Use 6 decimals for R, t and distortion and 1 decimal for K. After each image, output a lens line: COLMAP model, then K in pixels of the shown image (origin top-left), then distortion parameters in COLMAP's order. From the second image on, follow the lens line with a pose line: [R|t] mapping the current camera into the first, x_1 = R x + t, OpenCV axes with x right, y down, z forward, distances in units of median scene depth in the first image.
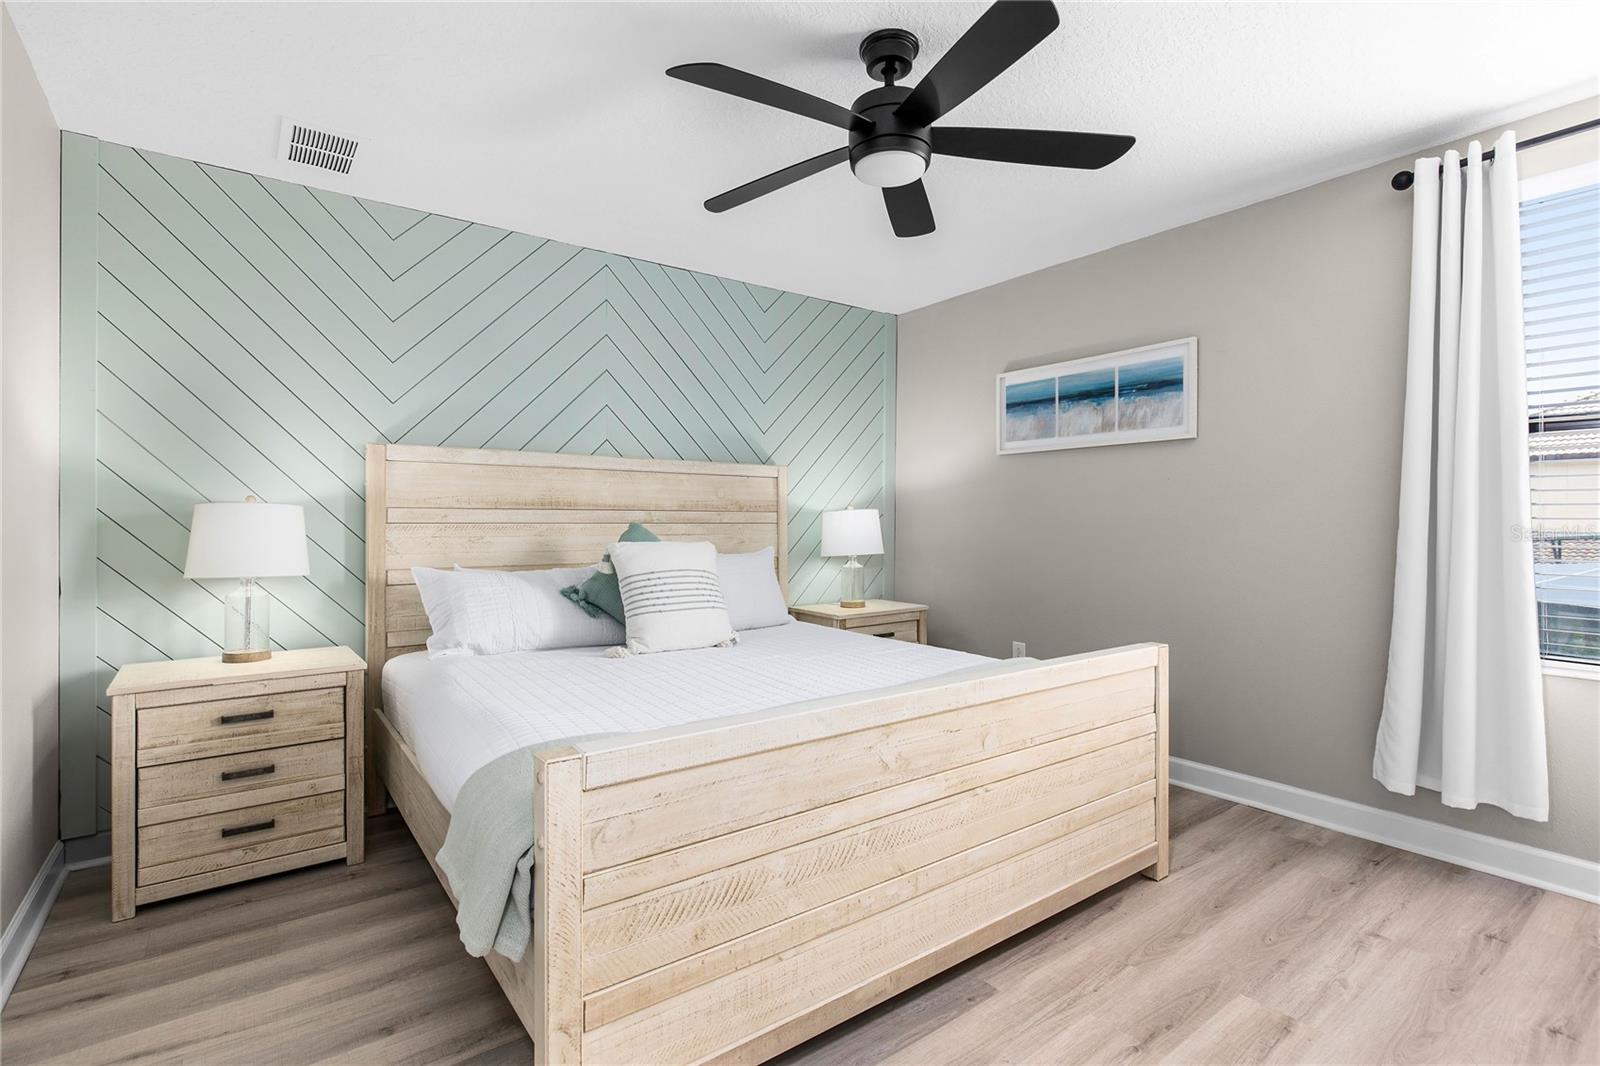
lens RADIAL K [[751.8, 0, 799.1], [0, 751.8, 524.0], [0, 0, 1]] dist [0.002685, -0.000136]
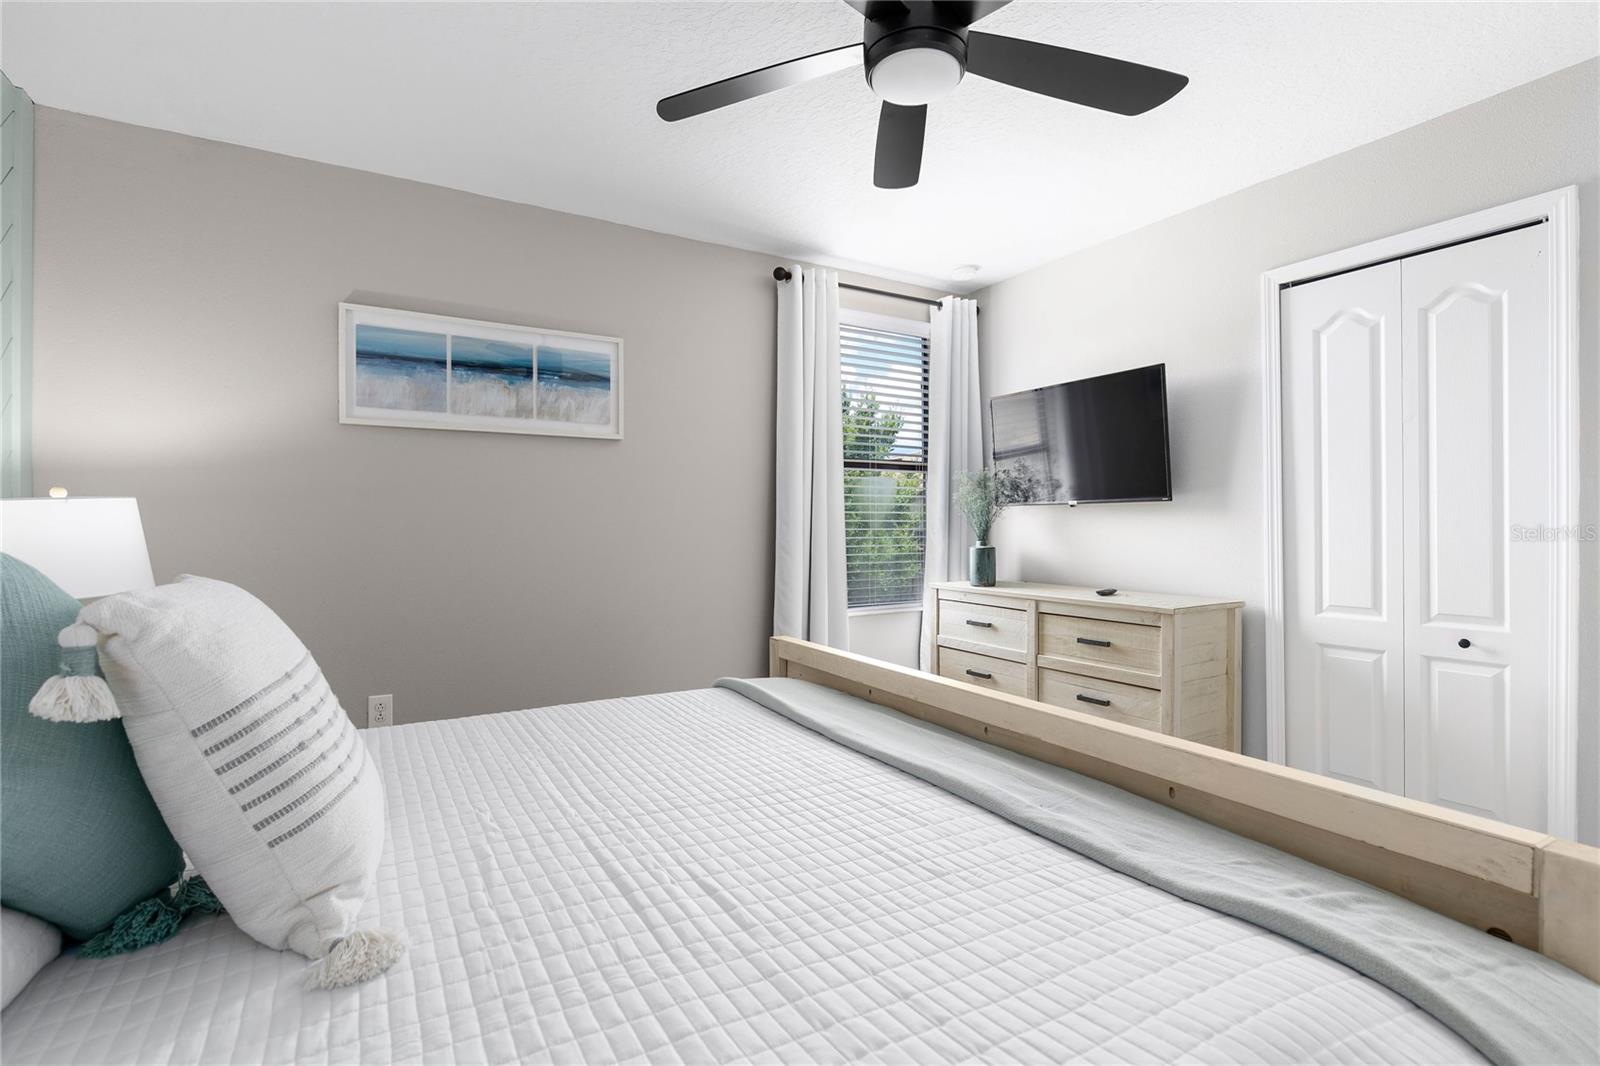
lens RADIAL K [[751.8, 0, 800.5], [0, 751.8, 534.4], [0, 0, 1]] dist [0.002685, -0.000136]
pose [[0.099586, -0.012812, 0.994947, -0.408043], [0.008608, 0.999891, 0.012014, 0.002398], [-0.994992, 0.007368, 0.099685, 0.596112]]
